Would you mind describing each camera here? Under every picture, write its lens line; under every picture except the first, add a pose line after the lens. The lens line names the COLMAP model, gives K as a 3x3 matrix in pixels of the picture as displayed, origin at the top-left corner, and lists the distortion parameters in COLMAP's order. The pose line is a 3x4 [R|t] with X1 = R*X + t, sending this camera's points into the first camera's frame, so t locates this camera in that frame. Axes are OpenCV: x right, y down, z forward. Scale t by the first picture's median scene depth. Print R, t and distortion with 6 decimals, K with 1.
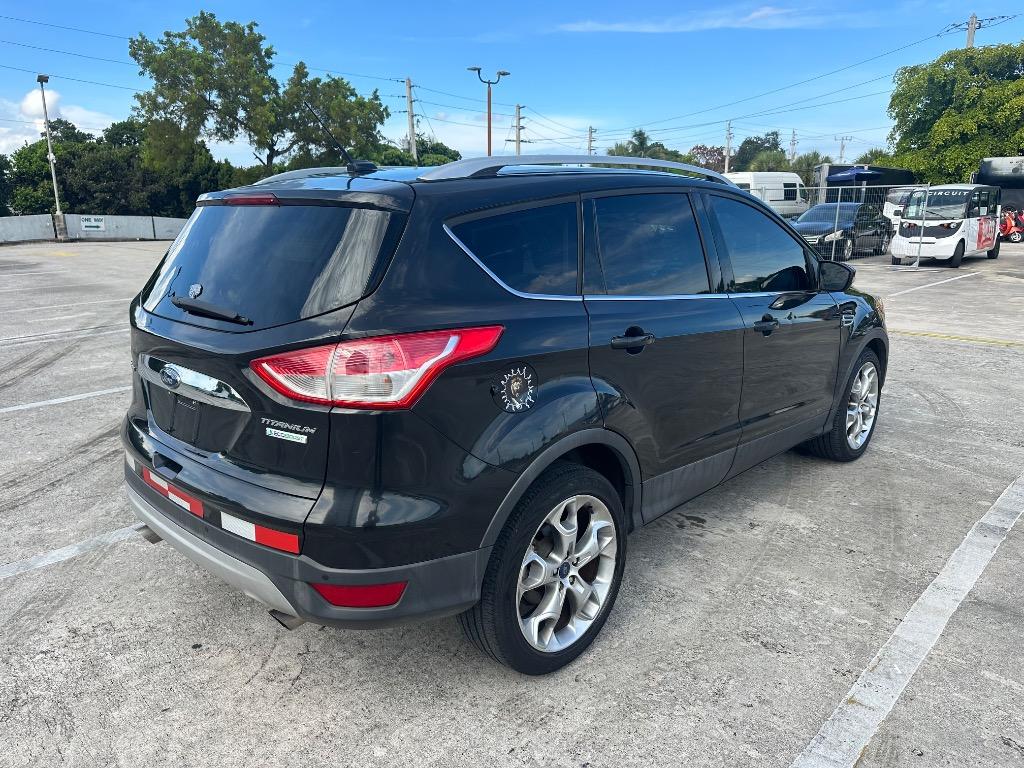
lens RADIAL K [[724.4, 0, 512.0], [0, 724.4, 384.0], [0, 0, 1]] dist [0.021193, -0.026461]
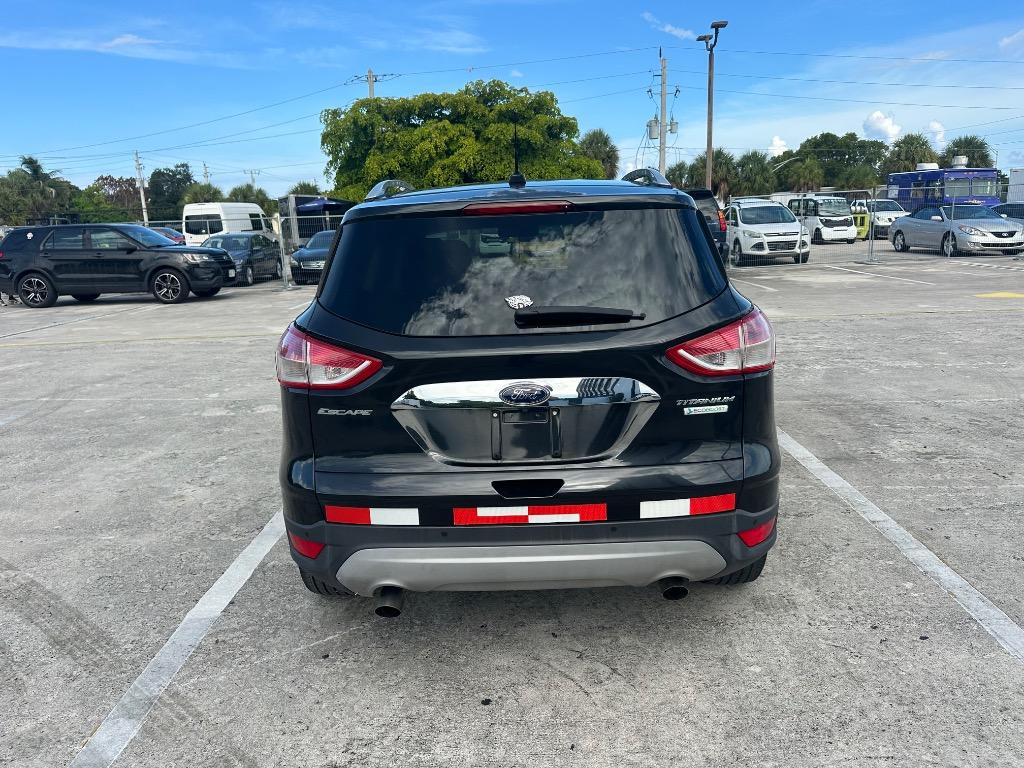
lens RADIAL K [[731.8, 0, 506.1], [0, 731.8, 381.8], [0, 0, 1]] dist [0.037236, -0.044345]
pose [[0.733288, -0.165884, 0.659372, -0.084654], [0.197147, 0.979994, 0.027299, -0.004176], [-0.650709, 0.109975, 0.751321, 0.022959]]
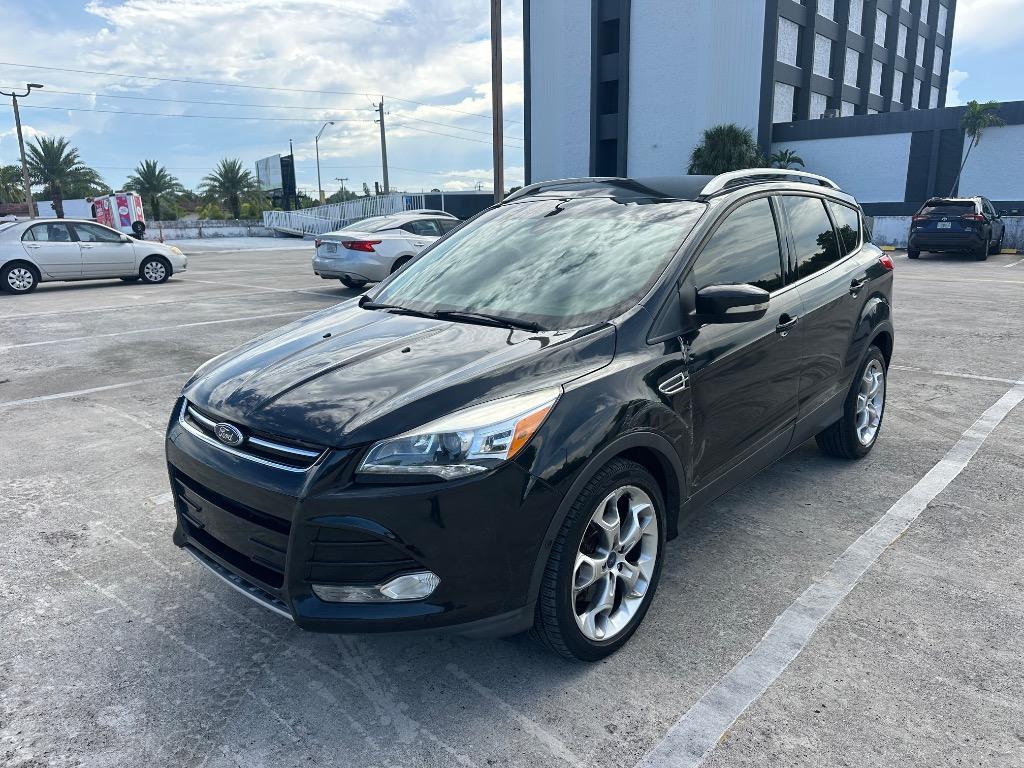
lens RADIAL K [[734.3, 0, 497.3], [0, 734.3, 370.5], [0, 0, 1]] dist [0.025014, -0.026940]
pose [[-0.999326, 0.023033, -0.028575, 0.040869], [0.008088, 0.897627, 0.440682, -0.060206], [0.035800, 0.440154, -0.897208, 0.250047]]
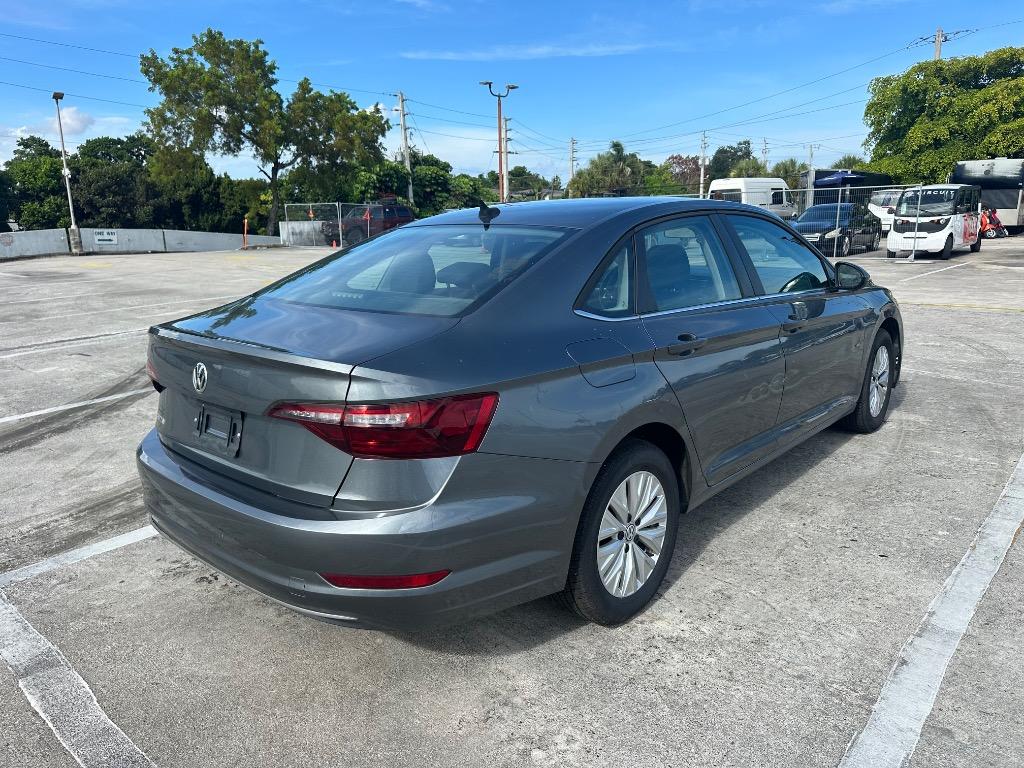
lens RADIAL K [[729.0, 0, 521.9], [0, 729.0, 381.8], [0, 0, 1]] dist [0.021272, -0.027928]
pose [[0.998541, -0.026756, 0.046896, -0.047363], [0.027676, 0.999435, -0.019080, 0.015320], [-0.046359, 0.020350, 0.998718, -0.037876]]
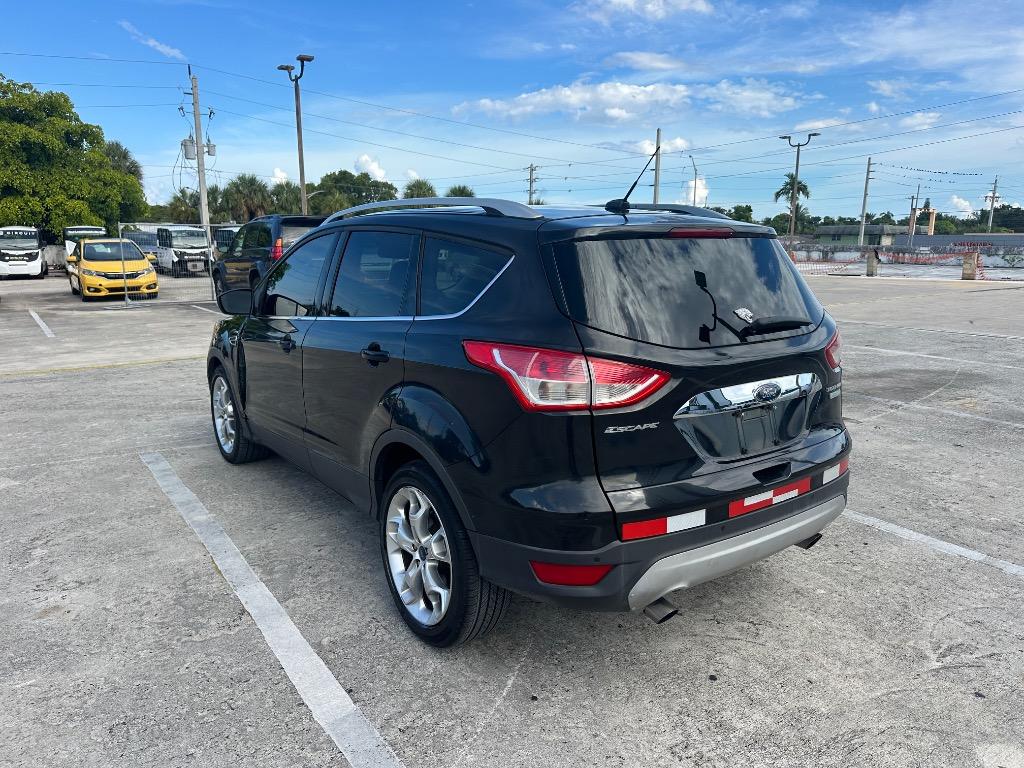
lens RADIAL K [[724.4, 0, 512.0], [0, 724.4, 384.0], [0, 0, 1]] dist [0.021193, -0.026461]
pose [[0.181370, -0.186181, 0.965630, -0.121589], [0.238105, 0.961013, 0.140568, -0.020304], [-0.954155, 0.204426, 0.218629, 0.085816]]
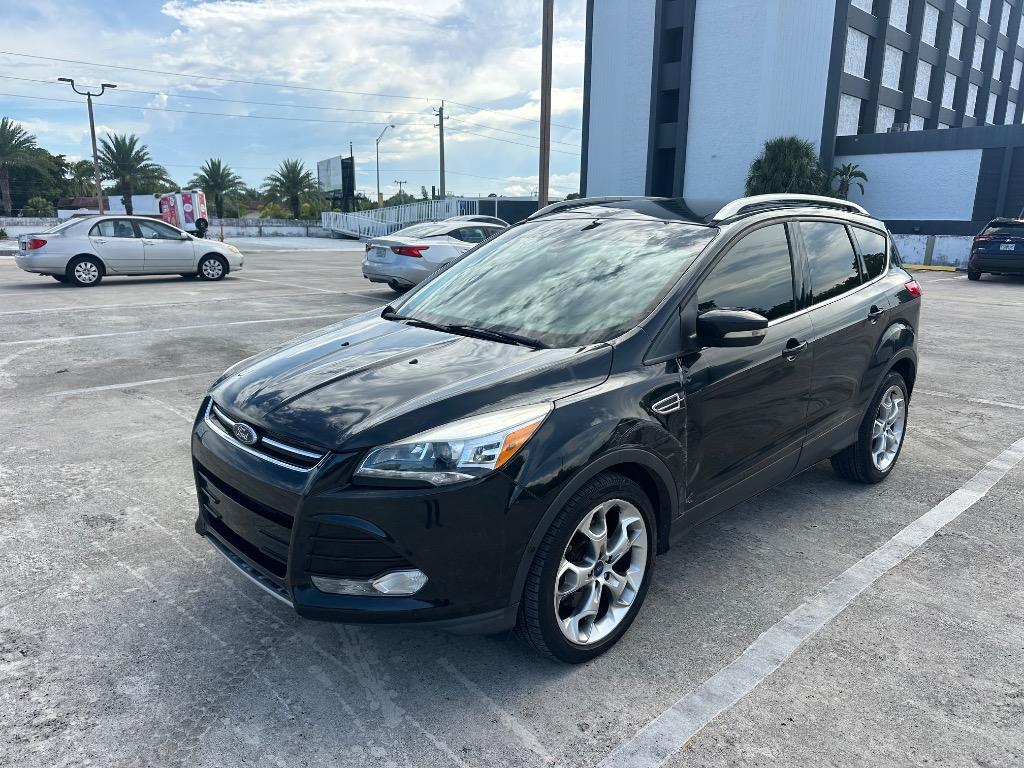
lens RADIAL K [[731.8, 0, 506.1], [0, 731.8, 381.8], [0, 0, 1]] dist [0.037236, -0.044345]
pose [[-0.999440, -0.017587, 0.028462, 0.034929], [-0.002981, 0.894116, 0.447825, -0.063181], [-0.033324, 0.447490, -0.893668, 0.253719]]
